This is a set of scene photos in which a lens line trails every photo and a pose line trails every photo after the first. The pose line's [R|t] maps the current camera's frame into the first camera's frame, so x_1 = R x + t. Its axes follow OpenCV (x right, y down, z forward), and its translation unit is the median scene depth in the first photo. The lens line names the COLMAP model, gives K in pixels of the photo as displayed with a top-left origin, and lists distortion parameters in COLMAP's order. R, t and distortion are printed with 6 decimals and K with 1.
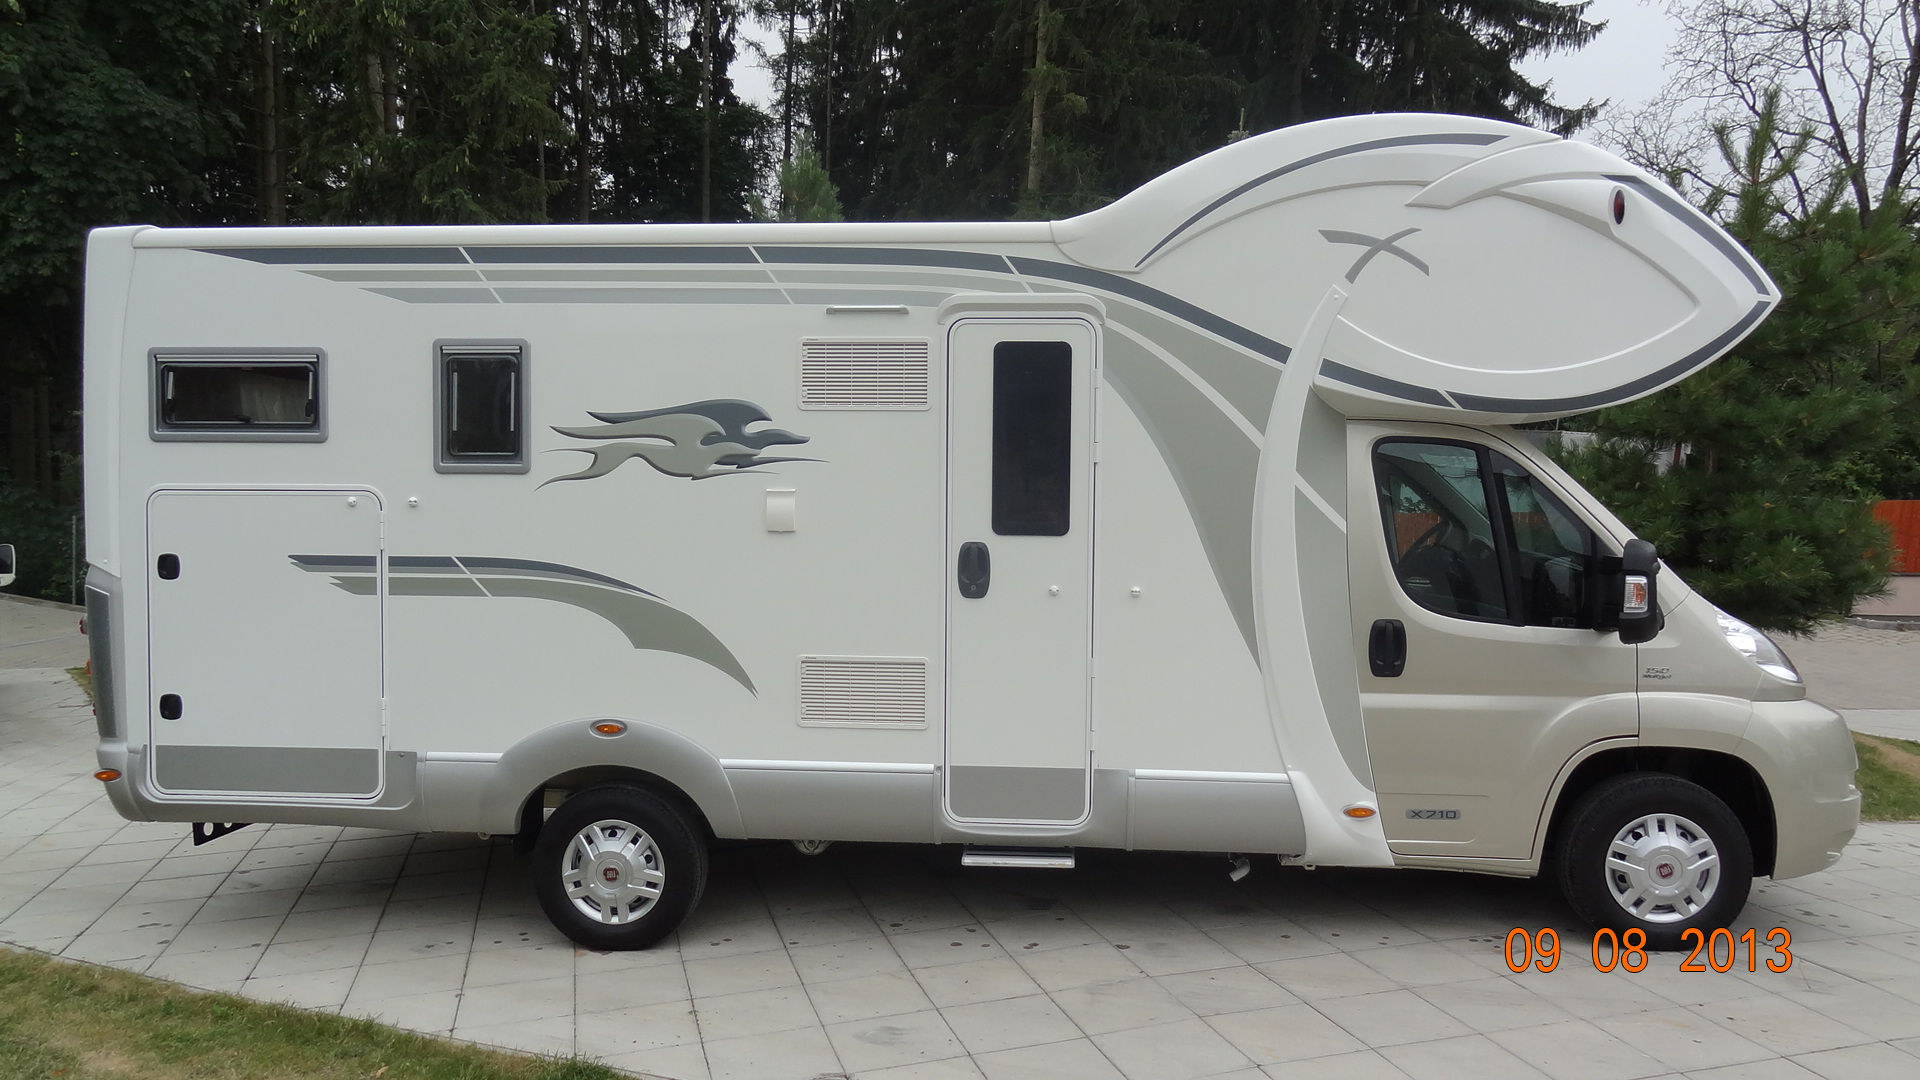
lens RADIAL K [[1344.3, 0, 960.9], [0, 1344.3, 540.6], [0, 0, 1]] dist [-0.003252, -0.001199]
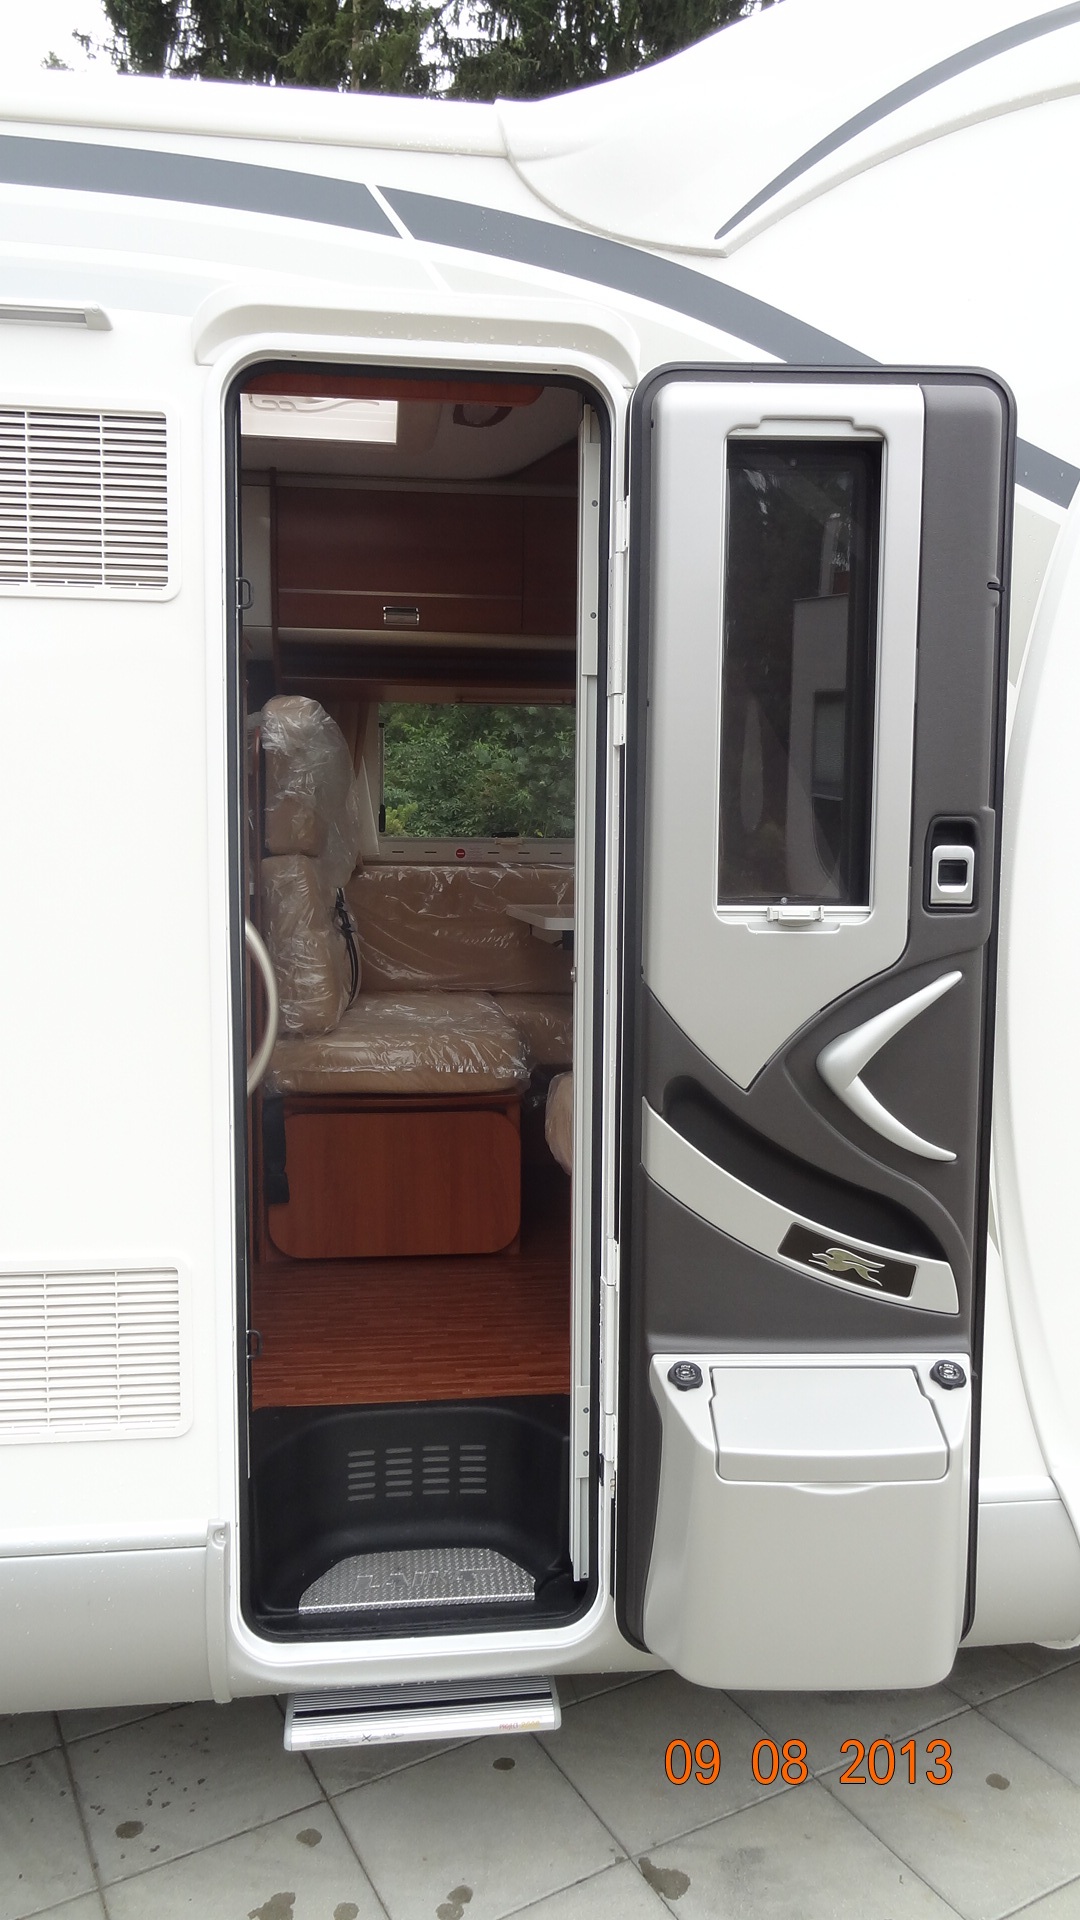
lens RADIAL K [[1344.3, 0, 544.6], [0, 1344.3, 957.1], [0, 0, 1]] dist [-0.003252, -0.001199]
pose [[0.979878, -0.016214, 0.198940, 0.000840], [0.004508, 0.998239, 0.059152, -0.018405], [-0.199549, -0.057064, 0.978225, 0.608124]]
